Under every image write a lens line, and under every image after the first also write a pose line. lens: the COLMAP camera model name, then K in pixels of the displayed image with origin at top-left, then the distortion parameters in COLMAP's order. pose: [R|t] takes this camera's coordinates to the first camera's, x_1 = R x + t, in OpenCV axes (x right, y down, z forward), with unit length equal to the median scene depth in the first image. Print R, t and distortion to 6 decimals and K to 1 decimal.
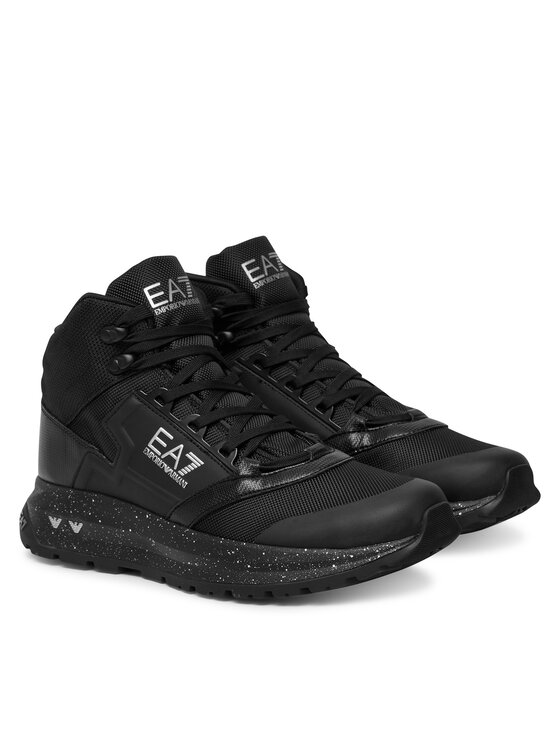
lens RADIAL K [[2181.3, 0, 280.0], [0, 2181.3, 373.0], [0, 0, 1]] dist [-0.014955, -0.025384]
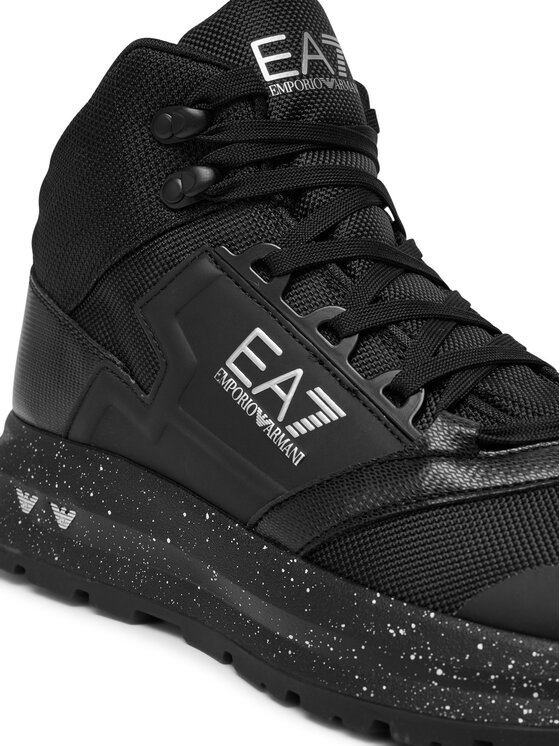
lens RADIAL K [[1461.5, 0, 280.0], [0, 1461.5, 373.0], [0, 0, 1]] dist [0.009825, -1.726312]
pose [[0.994091, 0.107032, -0.018080, -0.043218], [-0.107095, 0.994245, -0.002544, 0.034603], [0.017704, 0.004465, 0.999833, 0.690010]]
